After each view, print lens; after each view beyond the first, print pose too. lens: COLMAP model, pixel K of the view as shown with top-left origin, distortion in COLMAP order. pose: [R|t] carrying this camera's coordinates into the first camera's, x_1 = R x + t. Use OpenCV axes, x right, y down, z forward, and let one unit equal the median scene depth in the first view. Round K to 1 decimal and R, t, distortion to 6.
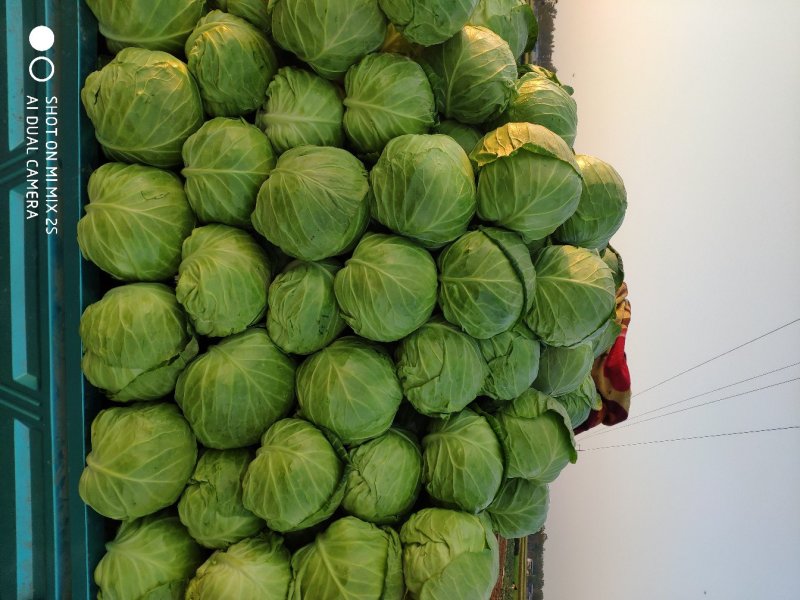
lens RADIAL K [[595.5, 0, 400.0], [0, 595.5, 300.0], [0, 0, 1]] dist [0.133856, -0.339362]
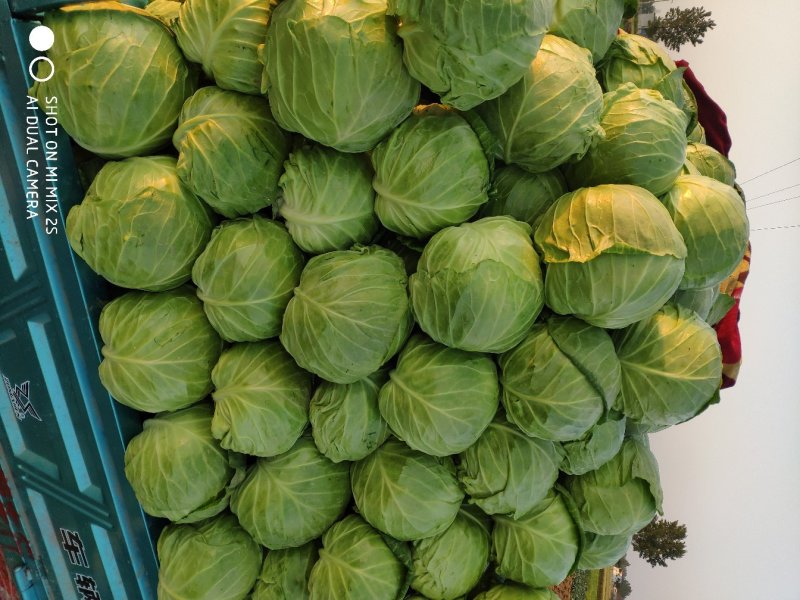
lens RADIAL K [[595.5, 0, 400.0], [0, 595.5, 300.0], [0, 0, 1]] dist [0.133856, -0.339362]
pose [[0.984579, -0.027518, -0.172763, 0.078326], [0.078695, 0.951659, 0.296905, -0.430785], [0.156241, -0.305922, 0.939149, 0.213570]]
